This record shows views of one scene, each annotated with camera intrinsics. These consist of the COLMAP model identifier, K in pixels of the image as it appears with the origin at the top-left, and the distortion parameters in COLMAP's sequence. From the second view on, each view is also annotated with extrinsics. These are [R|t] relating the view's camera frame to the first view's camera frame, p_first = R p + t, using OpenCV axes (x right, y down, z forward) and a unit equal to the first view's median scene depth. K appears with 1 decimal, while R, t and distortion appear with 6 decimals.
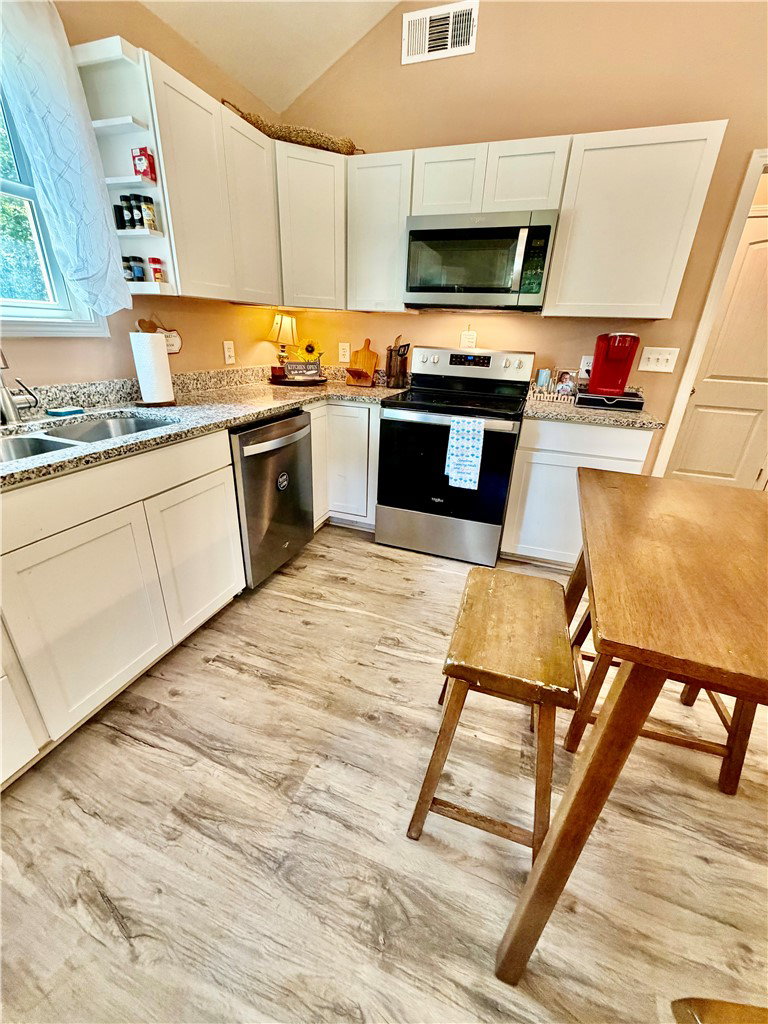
lens RADIAL K [[413.3, 0, 383.0], [0, 413.3, 514.5], [0, 0, 1]] dist [0.000977, 0.000018]
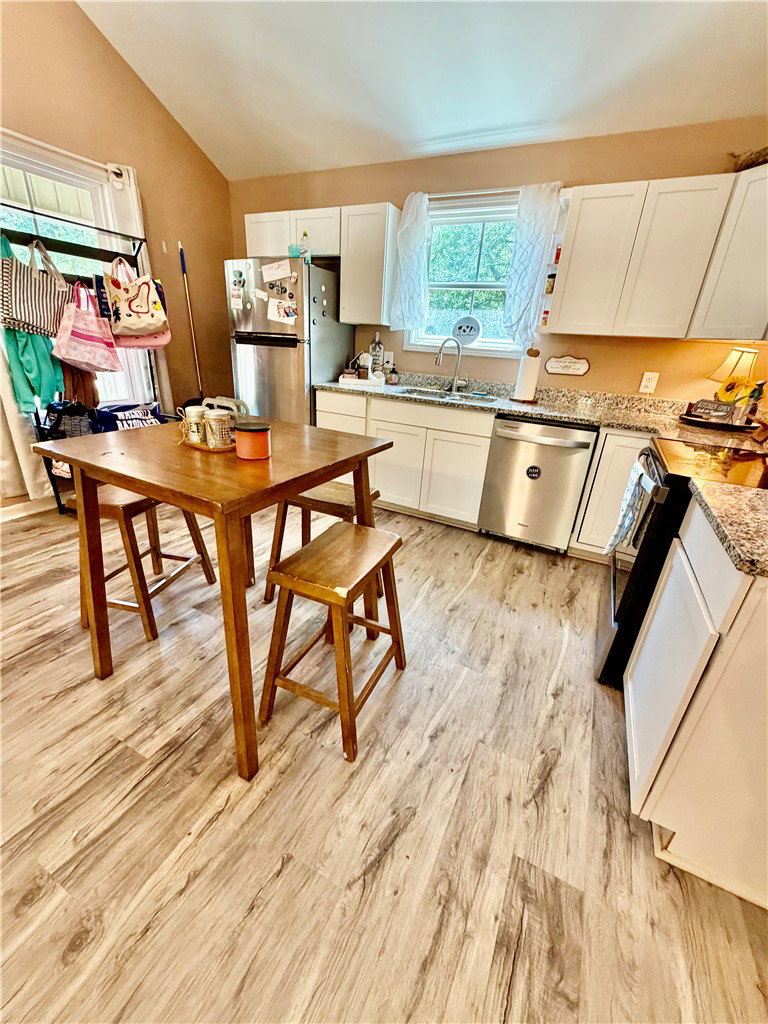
lens RADIAL K [[413.3, 0, 380.7], [0, 413.3, 511.2], [0, 0, 1]] dist [0.000977, 0.000018]
pose [[-0.115957, 0.351735, -0.928890, 0.973351], [-0.456394, 0.811757, 0.364355, -0.222906], [0.882190, 0.466189, 0.066401, 0.536834]]
